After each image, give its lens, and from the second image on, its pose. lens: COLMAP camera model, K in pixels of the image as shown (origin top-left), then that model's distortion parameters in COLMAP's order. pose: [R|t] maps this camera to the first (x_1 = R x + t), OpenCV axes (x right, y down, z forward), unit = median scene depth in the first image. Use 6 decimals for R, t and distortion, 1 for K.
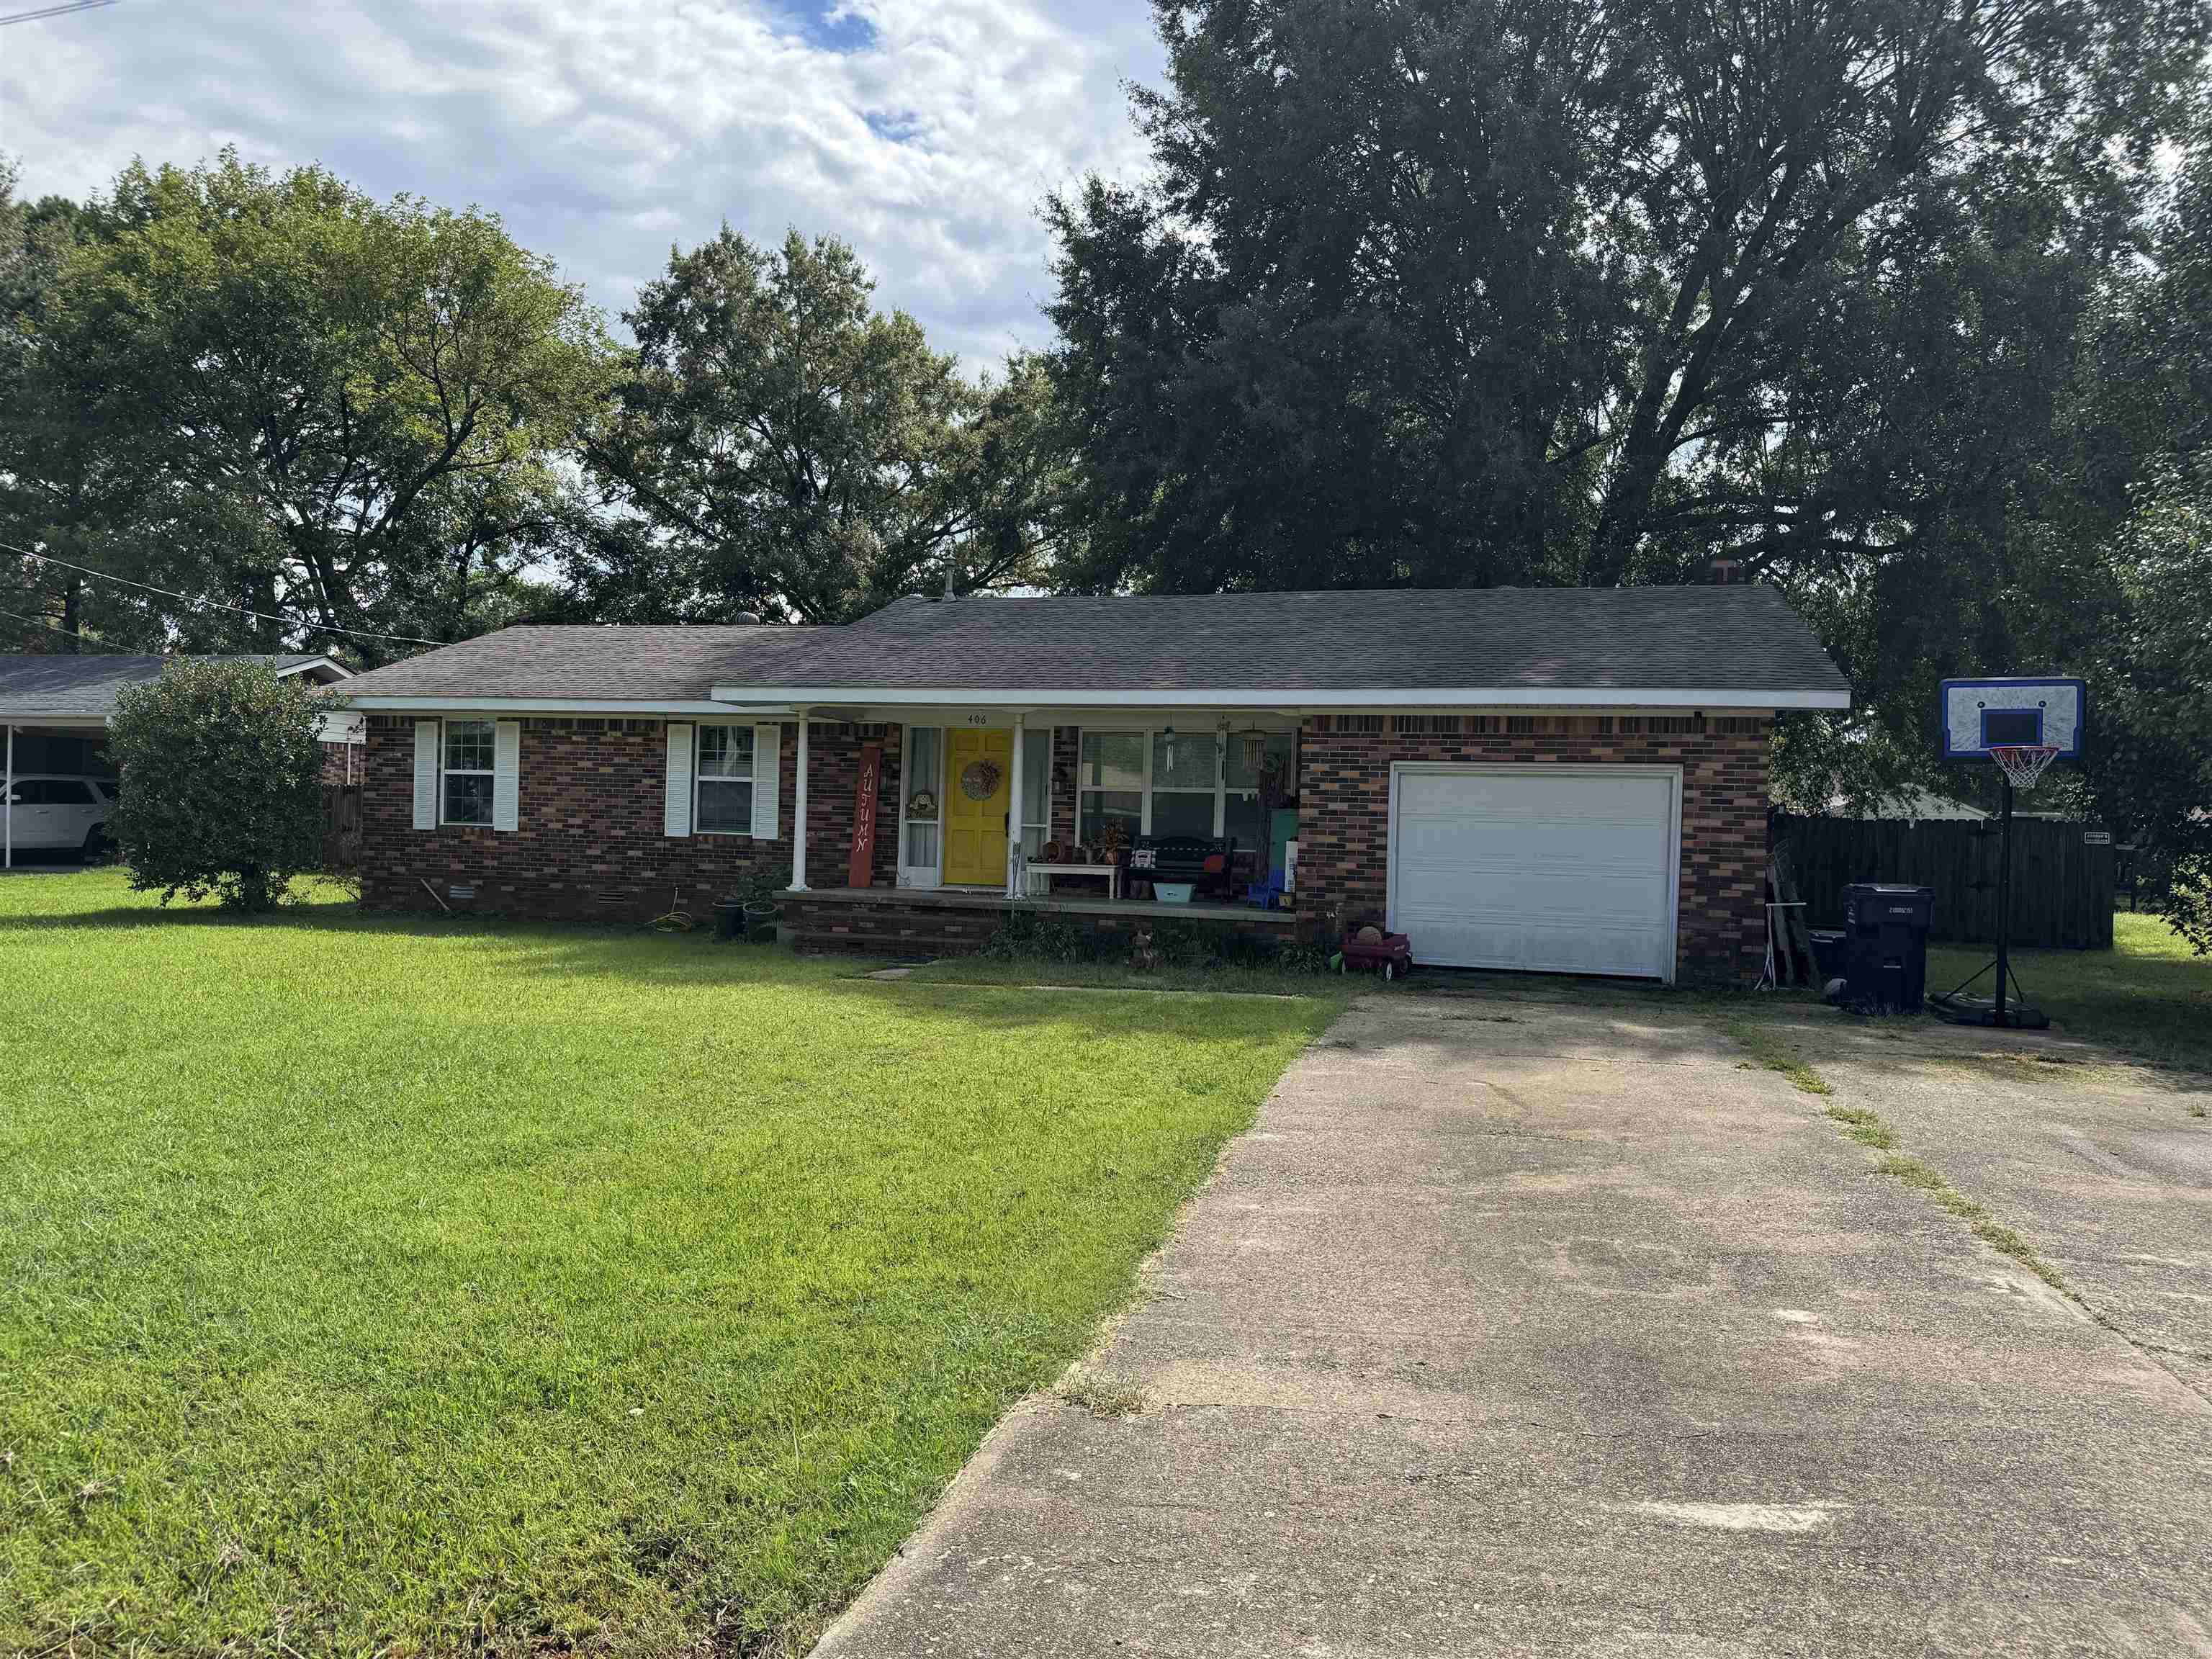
lens RADIAL K [[1557.9, 0, 1106.0], [0, 1557.9, 829.5], [0, 0, 1]] dist [0.102648, -0.000427]
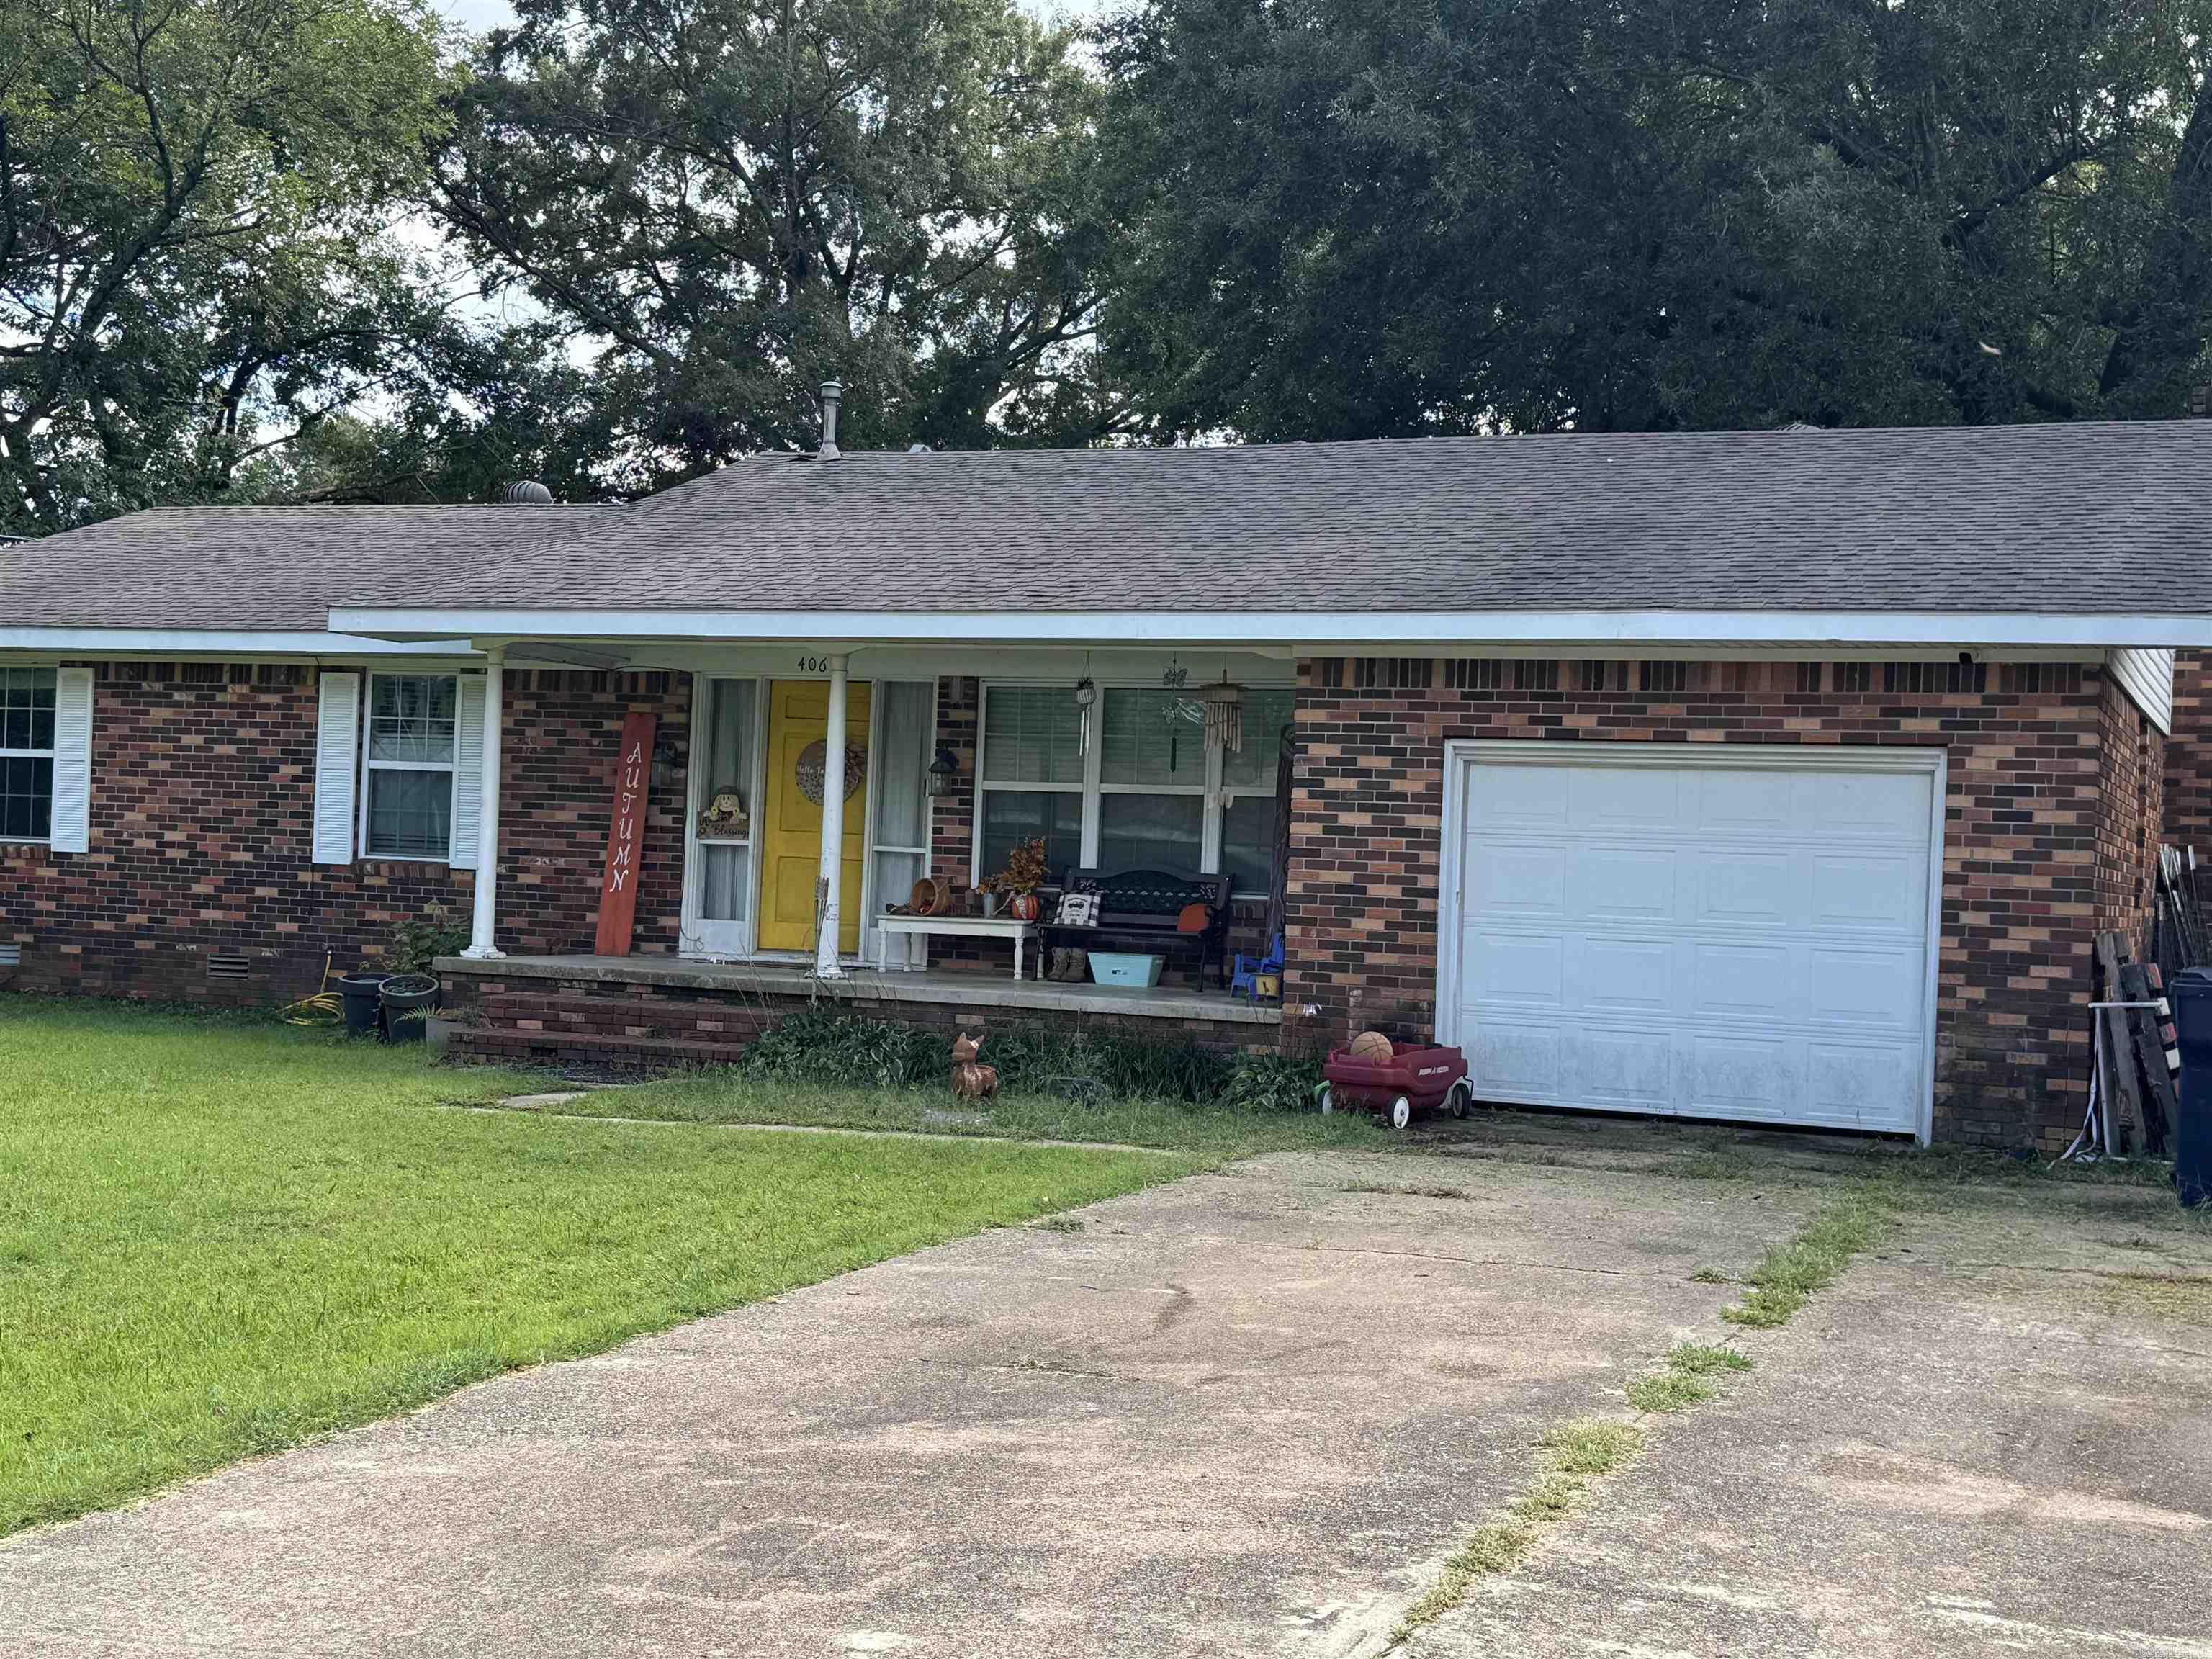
lens RADIAL K [[2812.1, 0, 1106.0], [0, 2812.1, 829.5], [0, 0, 1]] dist [0.087435, 0.317097]
pose [[0.992527, 0.008660, -0.121715, 0.159127], [-0.010227, 0.999873, -0.012256, 0.001942], [0.121593, 0.013409, 0.992489, -0.018787]]
